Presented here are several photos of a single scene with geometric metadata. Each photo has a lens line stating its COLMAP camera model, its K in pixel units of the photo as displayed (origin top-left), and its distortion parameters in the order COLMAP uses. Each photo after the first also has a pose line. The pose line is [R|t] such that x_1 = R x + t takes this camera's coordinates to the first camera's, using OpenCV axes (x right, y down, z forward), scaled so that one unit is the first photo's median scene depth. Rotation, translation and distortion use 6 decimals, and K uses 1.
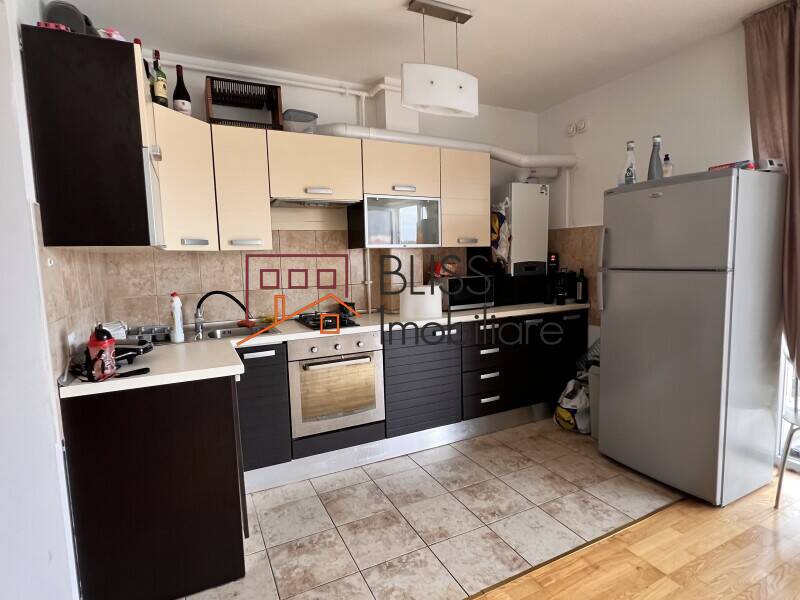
lens RADIAL K [[419.8, 0, 400.0], [0, 419.8, 300.0], [0, 0, 1]] dist [-0.001090, 0.000114]
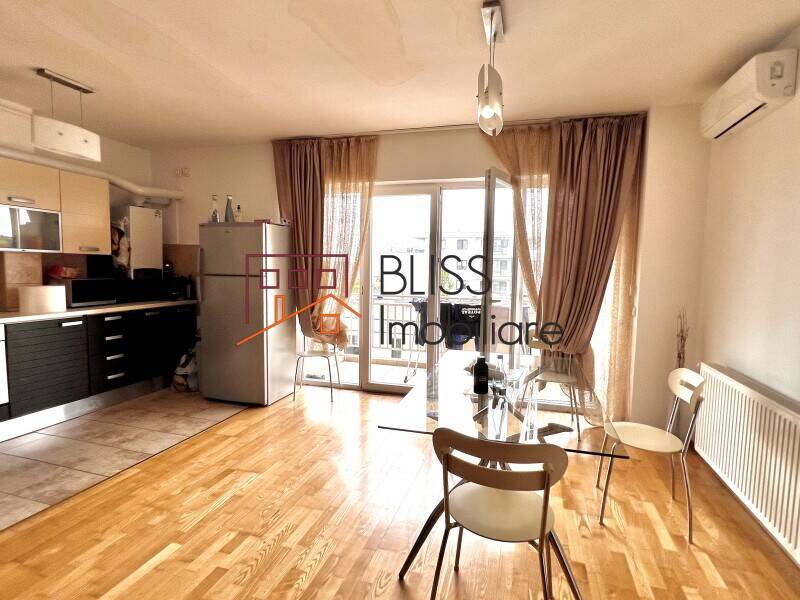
lens RADIAL K [[419.8, 0, 400.0], [0, 419.8, 300.0], [0, 0, 1]] dist [-0.001090, 0.000114]
pose [[0.674224, -0.021654, 0.738209, -0.133765], [0.036538, 0.999324, -0.004057, 0.044053], [-0.737622, 0.029708, 0.674560, -0.483536]]
